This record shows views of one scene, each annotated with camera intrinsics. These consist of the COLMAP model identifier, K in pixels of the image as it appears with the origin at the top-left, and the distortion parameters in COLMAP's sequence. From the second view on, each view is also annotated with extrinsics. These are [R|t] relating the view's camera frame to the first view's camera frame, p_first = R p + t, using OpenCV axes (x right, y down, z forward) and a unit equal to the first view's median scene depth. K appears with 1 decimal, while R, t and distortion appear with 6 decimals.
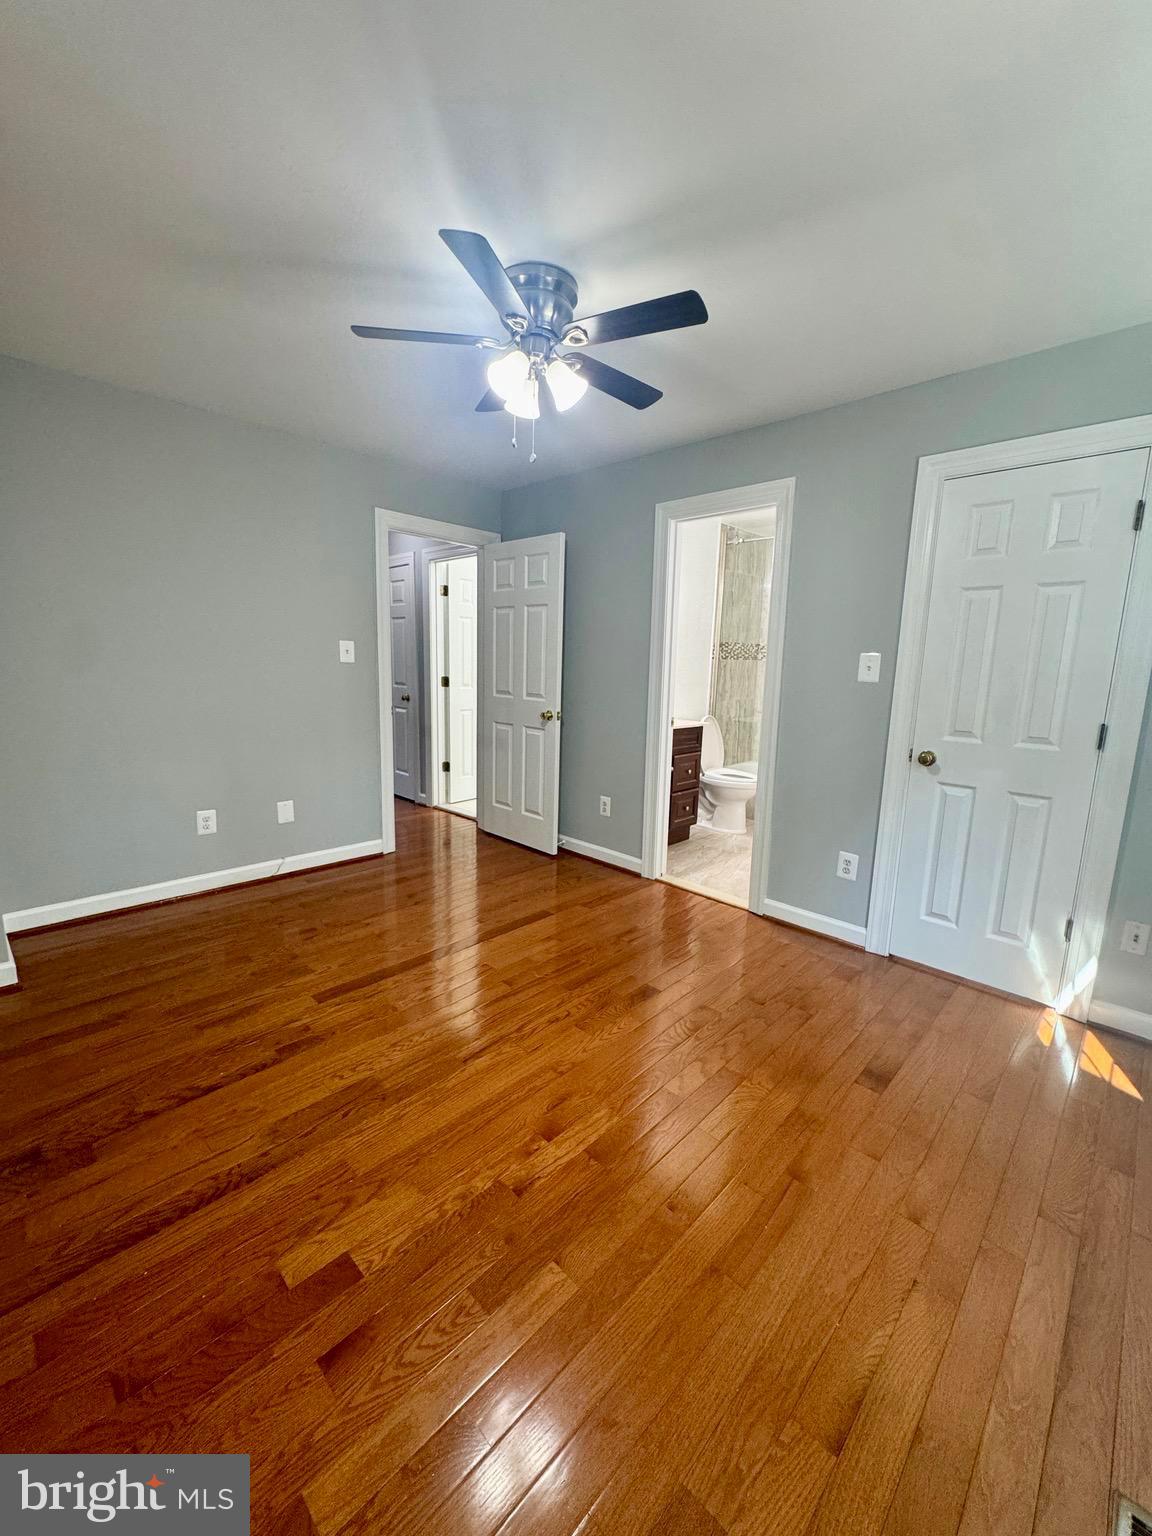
lens RADIAL K [[616.2, 0, 577.8], [0, 616.2, 766.2], [0, 0, 1]] dist [-0.000530, 0.000033]
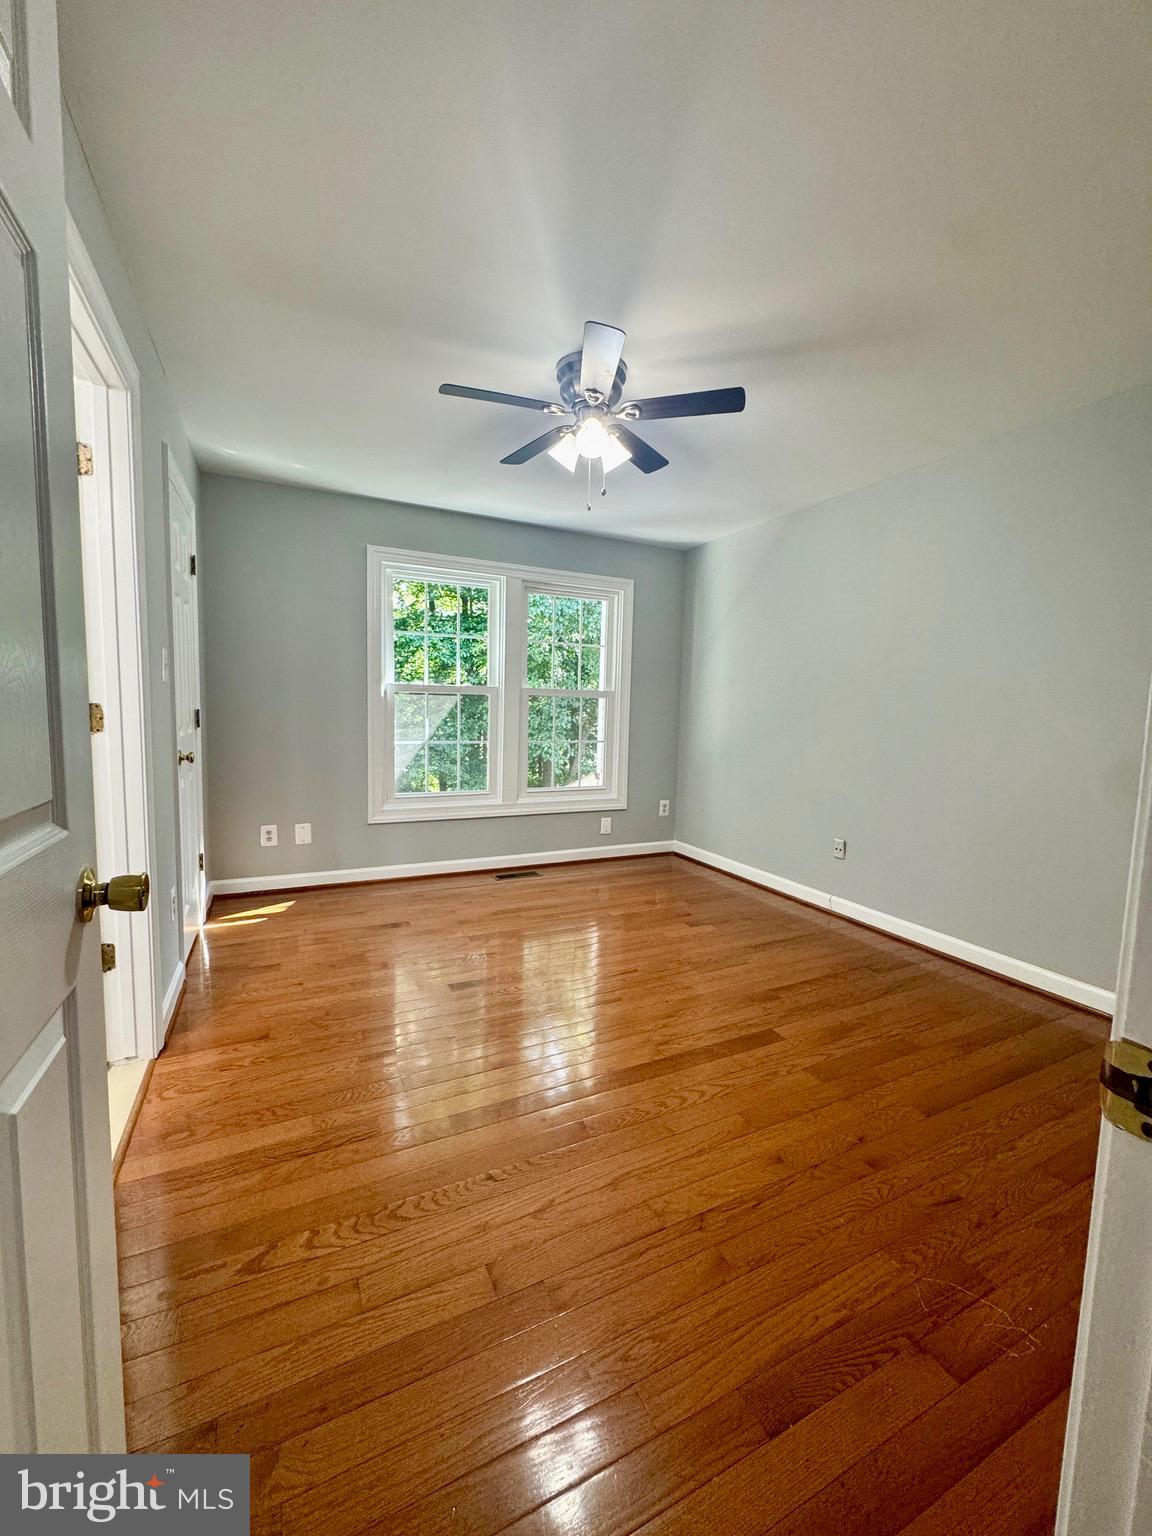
lens RADIAL K [[616.2, 0, 577.2], [0, 616.2, 765.8], [0, 0, 1]] dist [-0.000530, 0.000033]
pose [[-0.939499, -0.082021, 0.332587, -0.591781], [0.006682, 0.966338, 0.257191, -0.404449], [-0.342487, 0.243853, -0.907325, 2.687697]]
